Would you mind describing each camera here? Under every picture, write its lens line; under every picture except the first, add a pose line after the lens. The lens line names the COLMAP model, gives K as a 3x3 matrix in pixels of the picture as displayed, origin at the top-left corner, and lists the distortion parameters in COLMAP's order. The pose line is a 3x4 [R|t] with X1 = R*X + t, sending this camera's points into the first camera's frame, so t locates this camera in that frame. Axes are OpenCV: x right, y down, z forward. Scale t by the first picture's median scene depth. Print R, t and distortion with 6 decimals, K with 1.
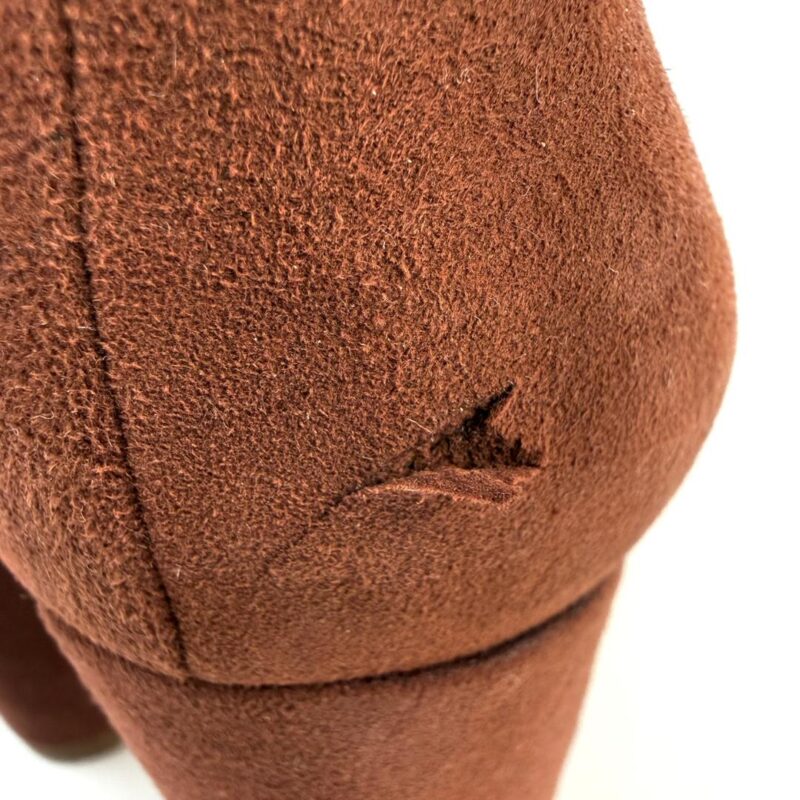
lens RADIAL K [[806.2, 0, 399.8], [0, 806.2, 399.6], [0, 0, 1]] dist [0.018717, 0.000000]
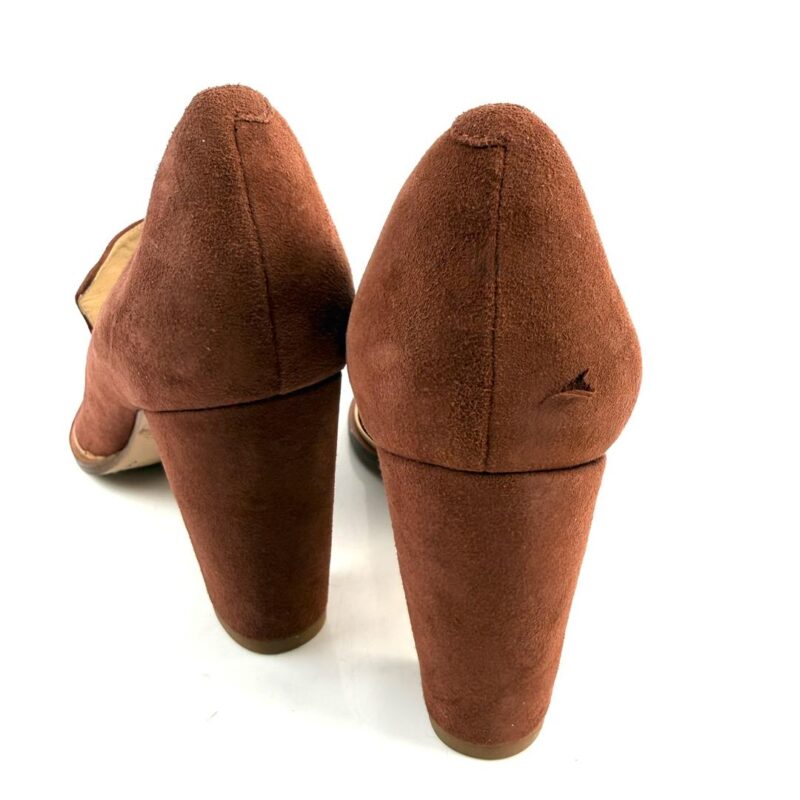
lens RADIAL K [[806.2, 0, 400.2], [0, 806.2, 400.0], [0, 0, 1]] dist [0.018717, 0.000000]
pose [[0.991950, -0.005202, 0.126527, -1.322530], [0.025374, 0.987058, -0.158341, 0.765401], [-0.124066, 0.160277, 0.979244, -2.805440]]
